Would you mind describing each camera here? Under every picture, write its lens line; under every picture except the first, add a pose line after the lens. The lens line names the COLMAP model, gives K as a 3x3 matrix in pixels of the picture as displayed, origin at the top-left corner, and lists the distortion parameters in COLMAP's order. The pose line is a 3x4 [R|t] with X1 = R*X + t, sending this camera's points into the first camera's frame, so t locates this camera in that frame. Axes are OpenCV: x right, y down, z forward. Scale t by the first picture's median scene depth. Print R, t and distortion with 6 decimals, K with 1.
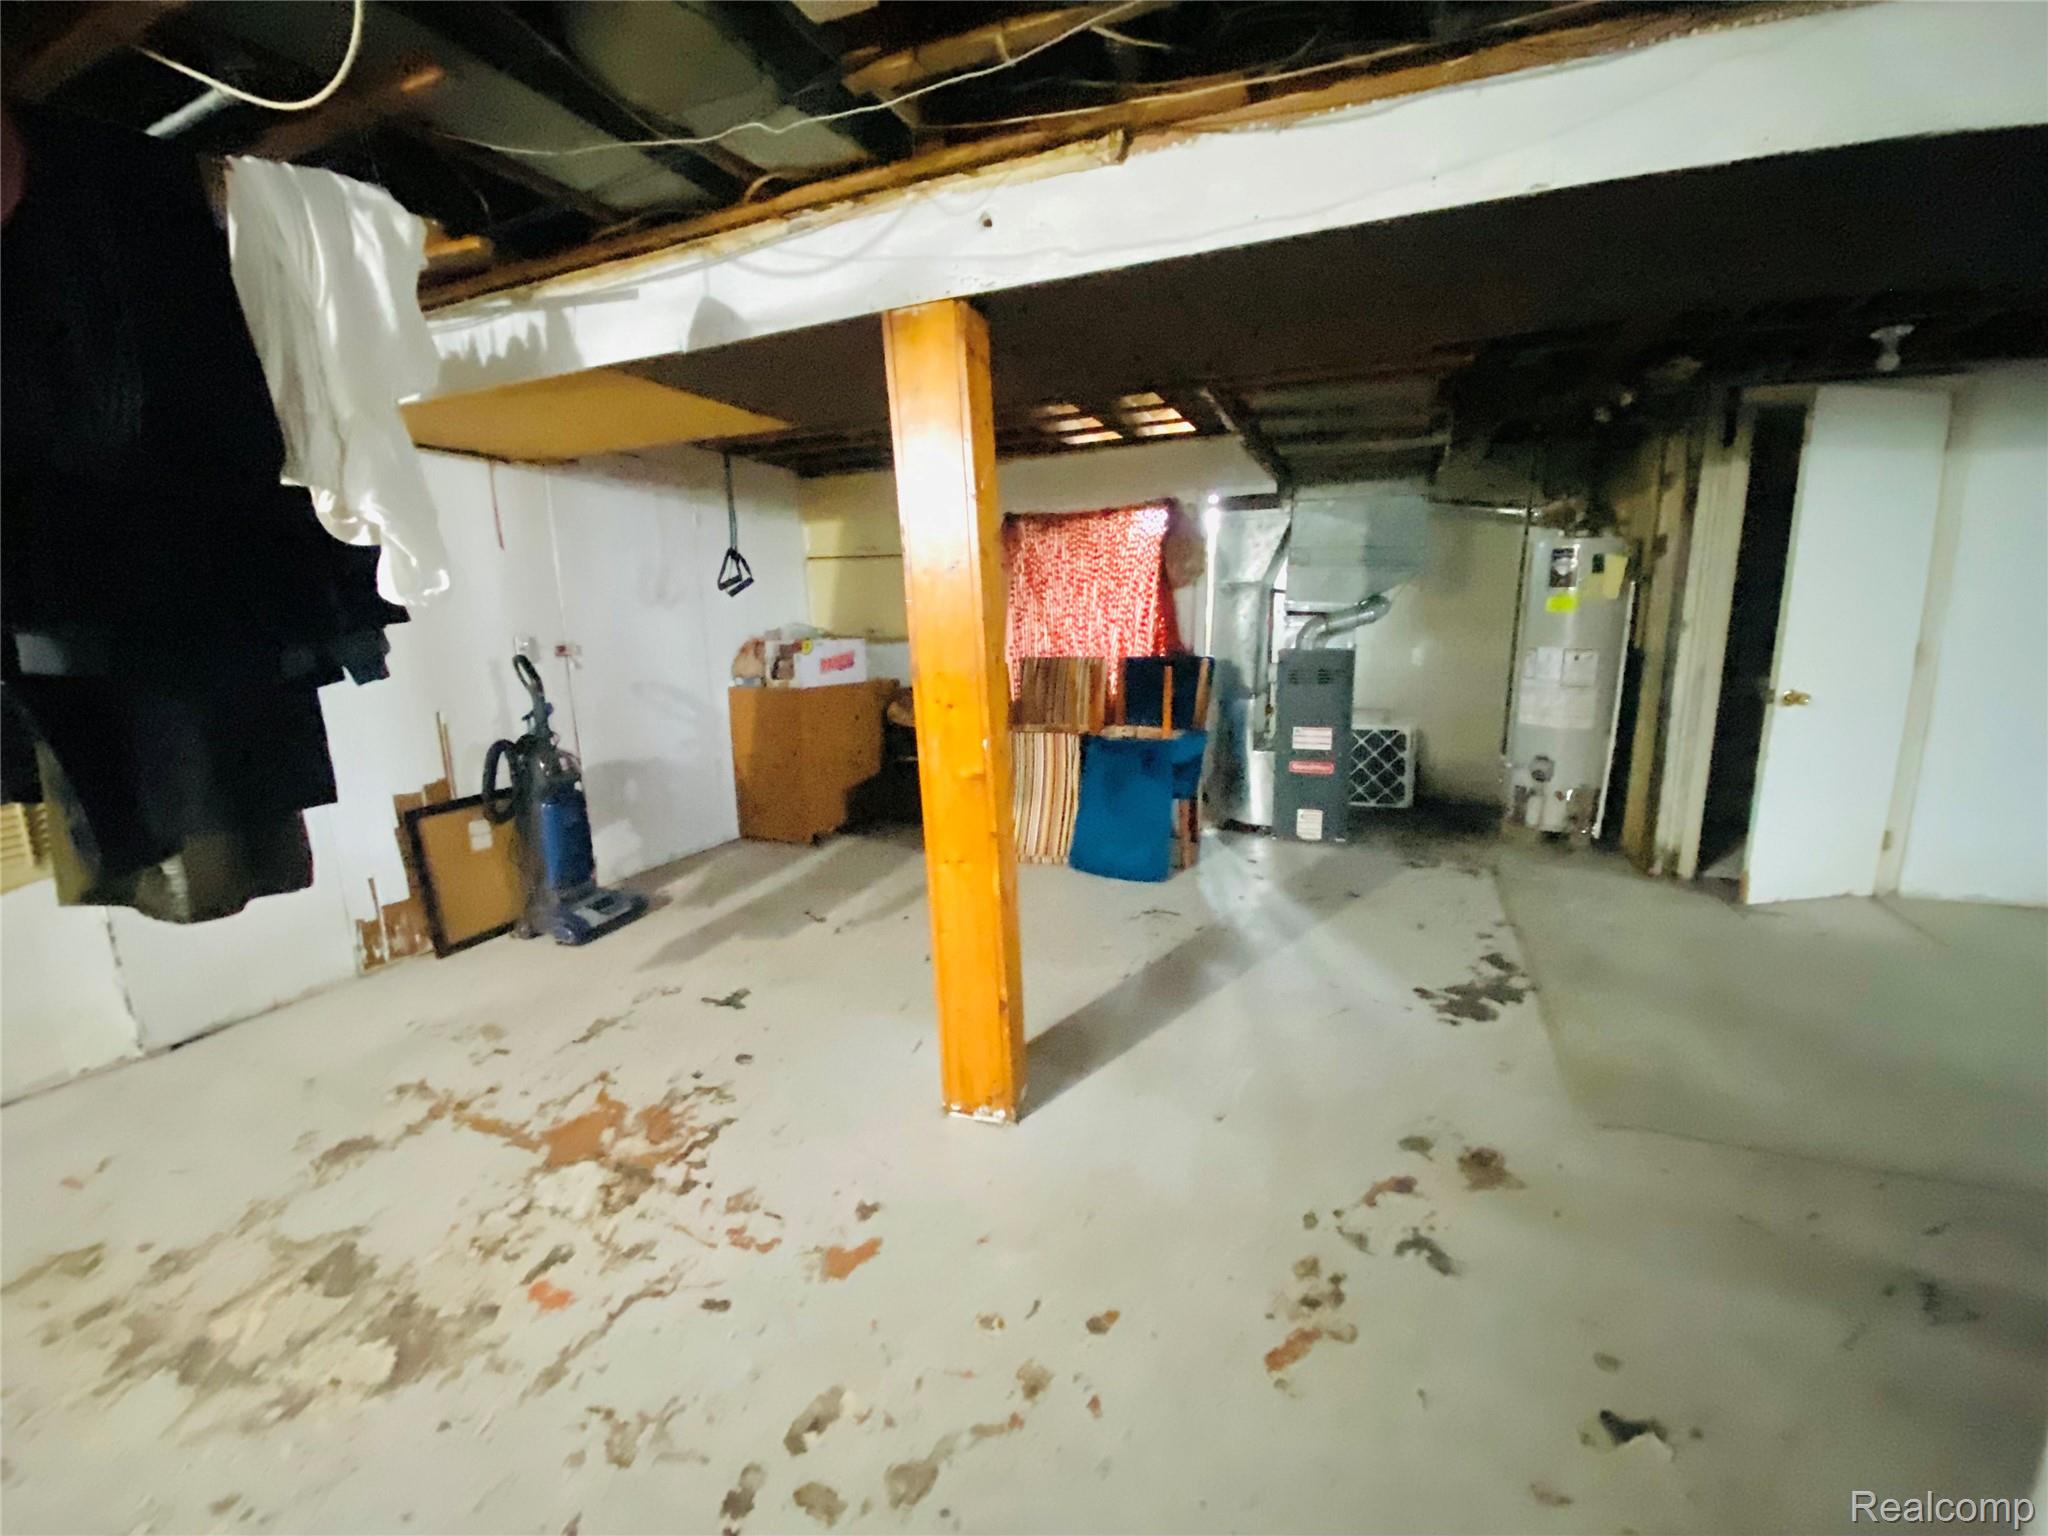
lens RADIAL K [[811.3, 0, 1024.0], [0, 811.3, 768.0], [0, 0, 1]] dist [-0.010727, -0.000147]
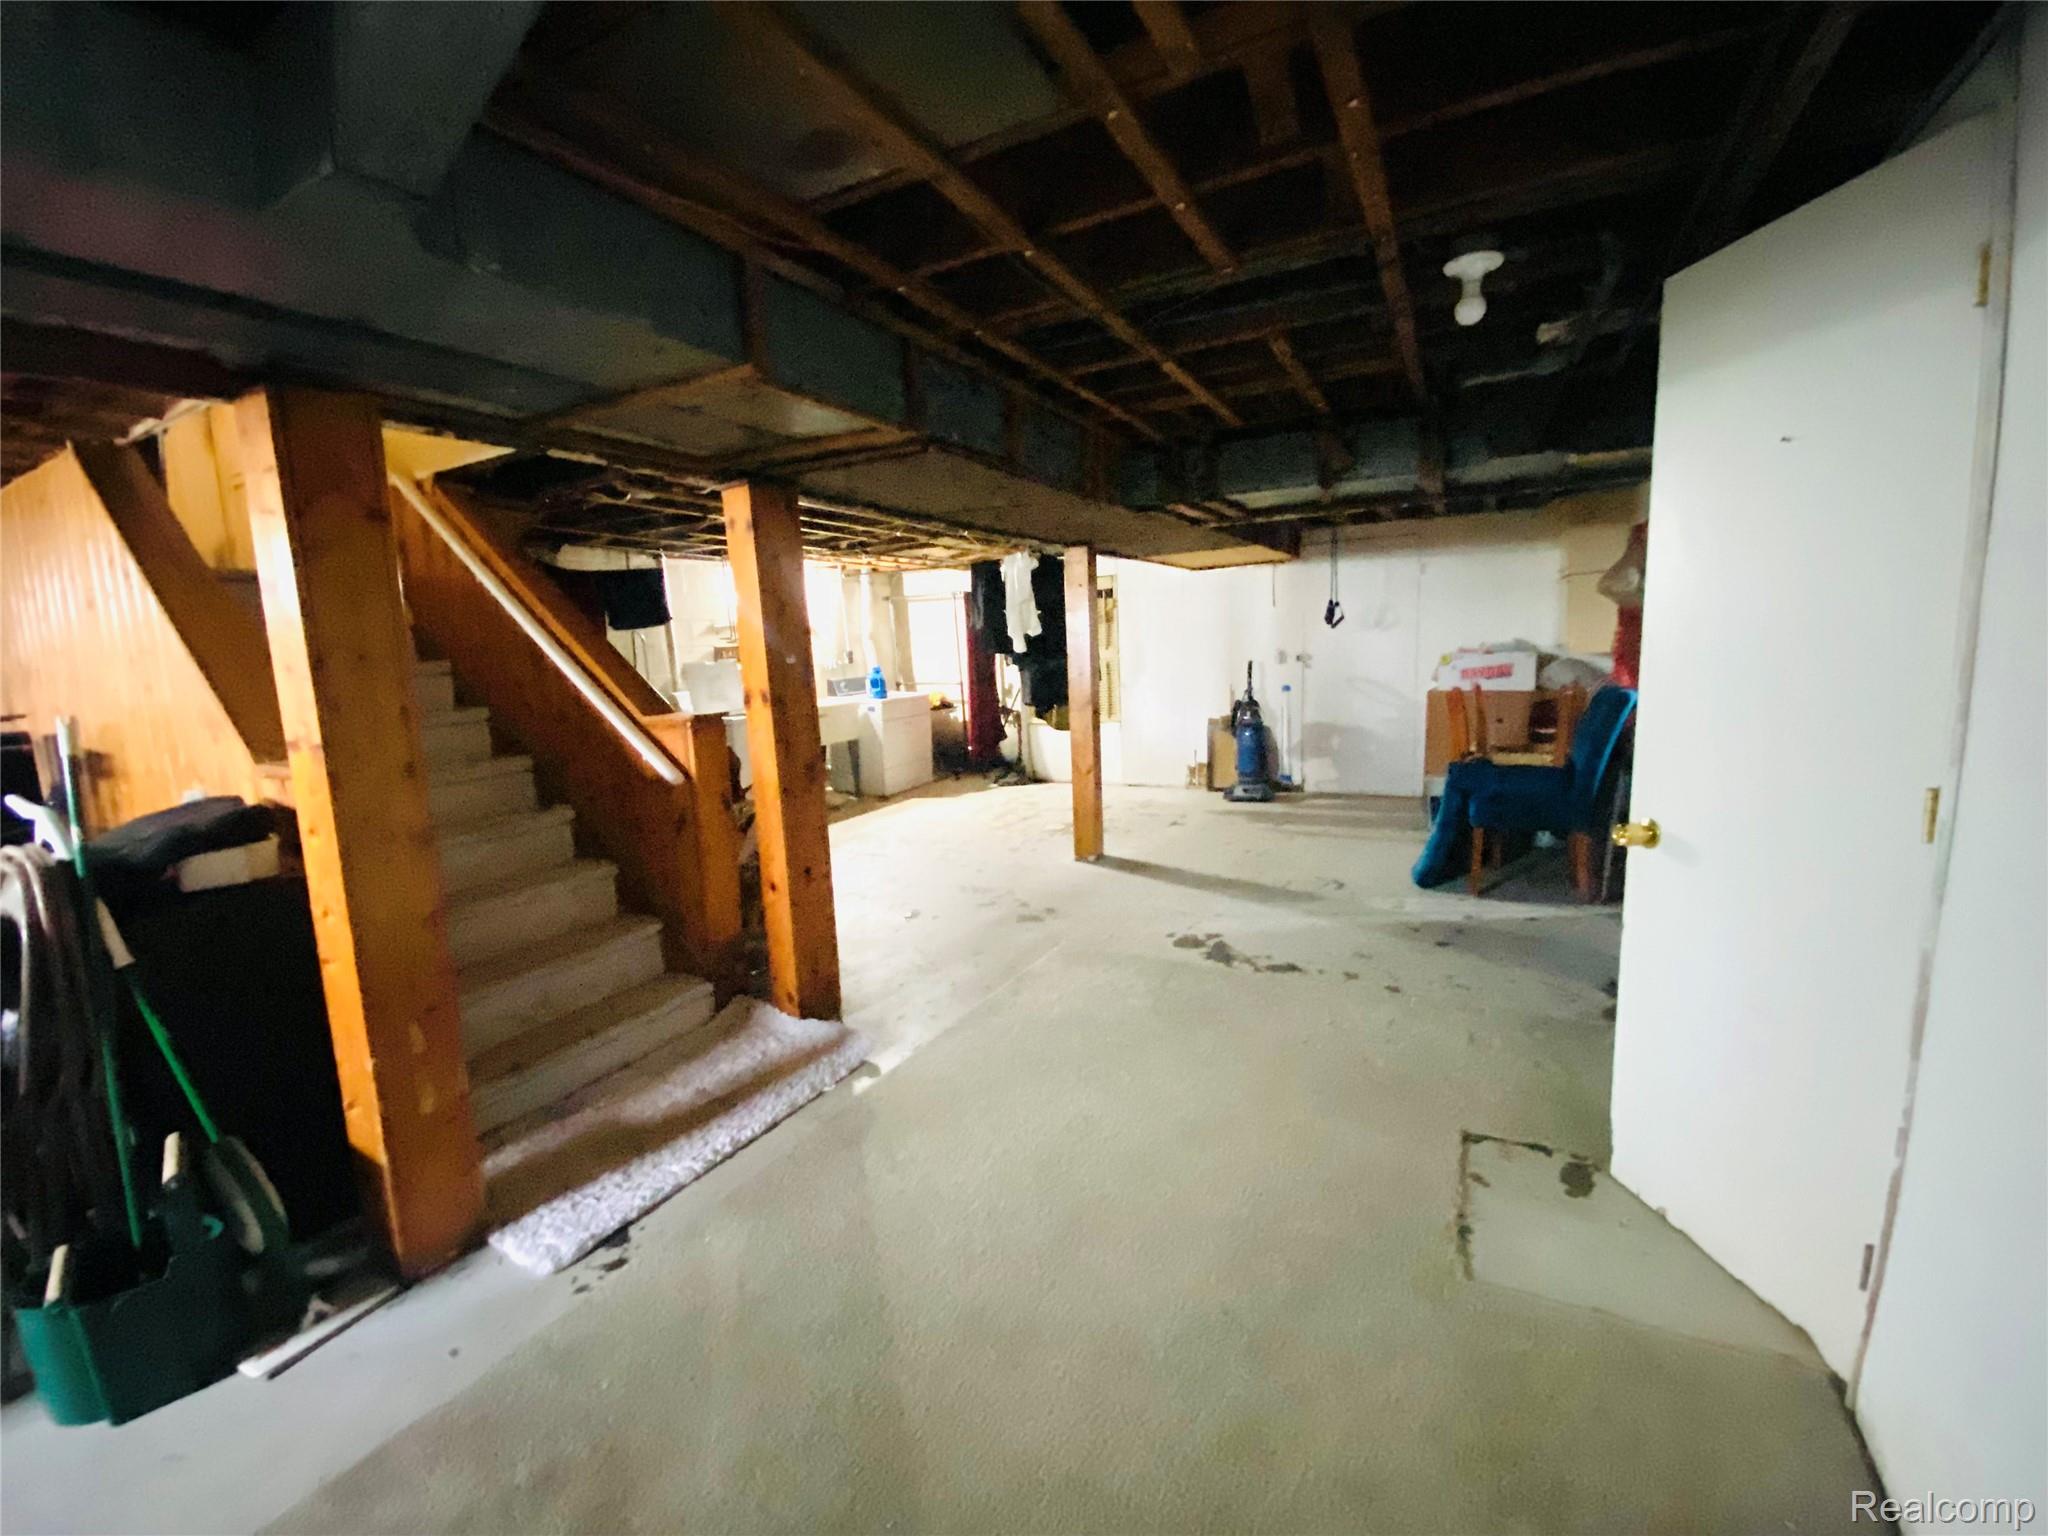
lens RADIAL K [[811.3, 0, 1024.0], [0, 811.3, 768.0], [0, 0, 1]] dist [-0.010727, -0.000147]
pose [[-0.096456, 0.167098, -0.981211, 1.639611], [-0.140715, 0.973617, 0.179637, -0.174857], [0.985340, 0.155398, -0.070398, 0.670110]]
